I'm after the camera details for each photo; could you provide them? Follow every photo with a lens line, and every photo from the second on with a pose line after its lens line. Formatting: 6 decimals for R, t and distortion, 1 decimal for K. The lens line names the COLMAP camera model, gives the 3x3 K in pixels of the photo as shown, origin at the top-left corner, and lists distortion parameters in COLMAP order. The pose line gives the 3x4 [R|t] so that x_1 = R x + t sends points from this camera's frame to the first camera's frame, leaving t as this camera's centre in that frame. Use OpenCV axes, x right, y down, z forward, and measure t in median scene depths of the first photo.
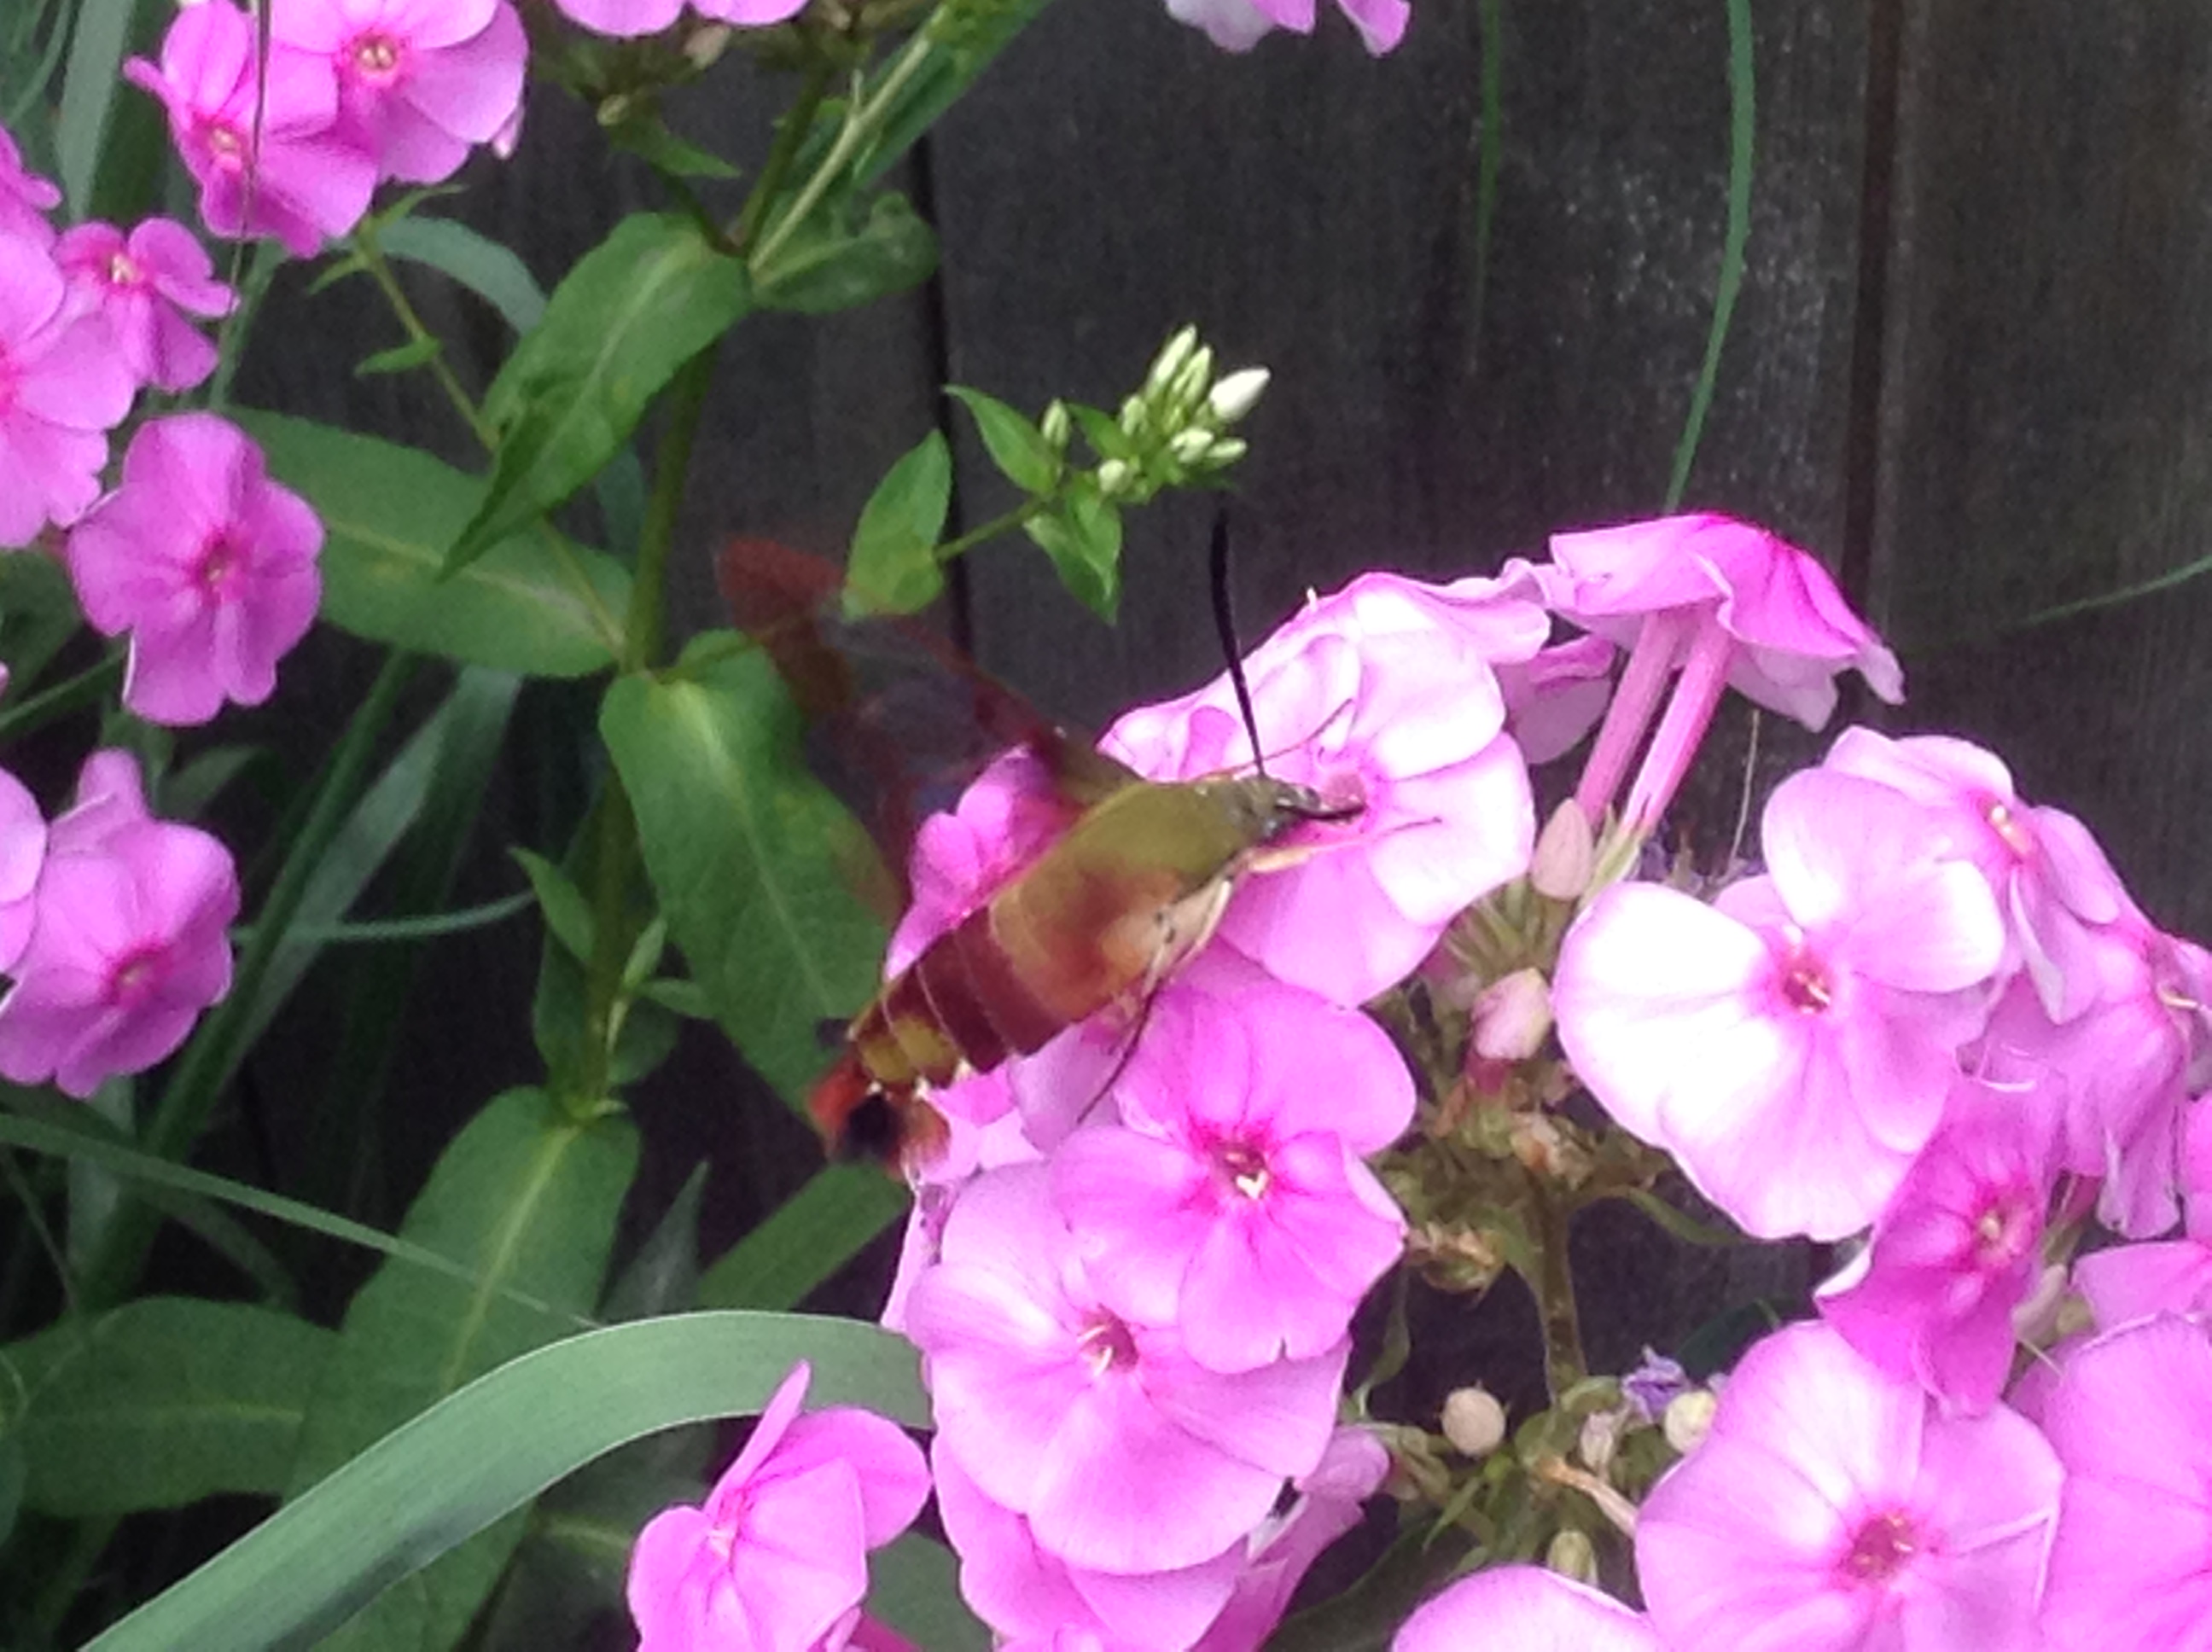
lens RADIAL K [[6716.3, 0, 1106.0], [0, 6716.3, 826.0], [0, 0, 1]] dist [-0.022735, 1.251640]
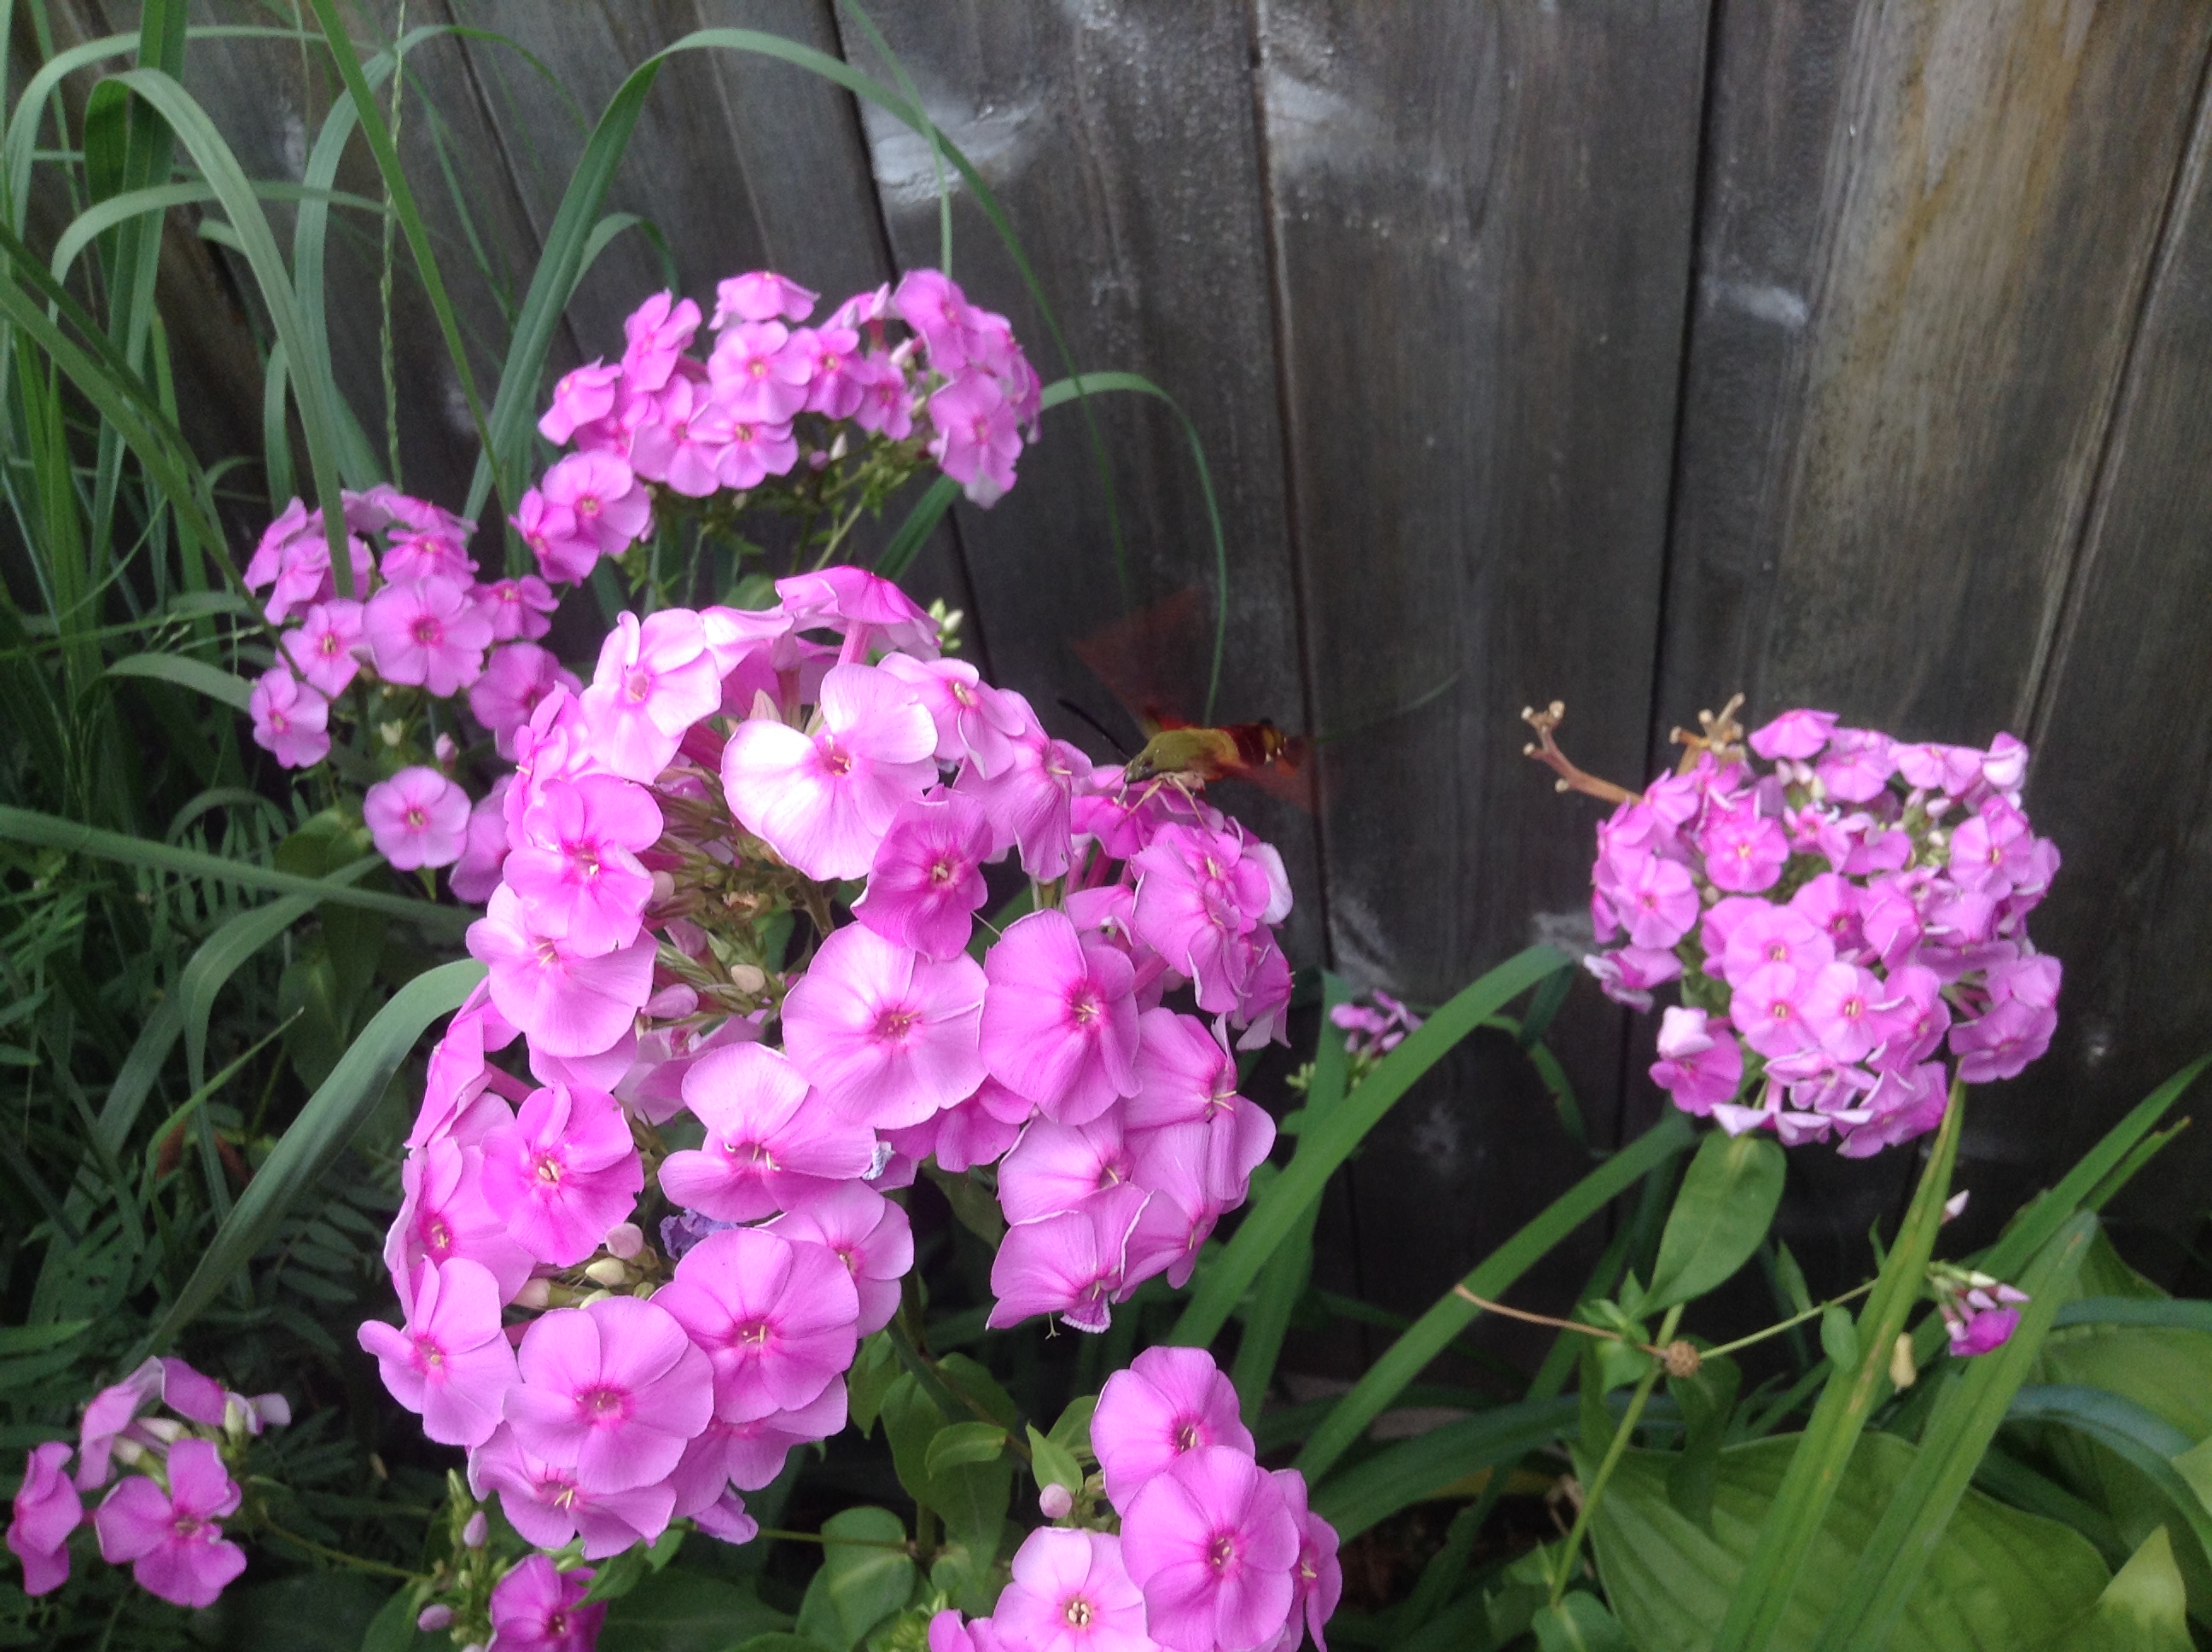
lens RADIAL K [[2054.1, 0, 1106.0], [0, 2054.1, 826.0], [0, 0, 1]] dist [0.158707, -0.316967]
pose [[0.996345, -0.058300, -0.062427, 0.142418], [0.057442, 0.998229, -0.015454, 0.036659], [0.063218, 0.011811, 0.997930, 0.217288]]
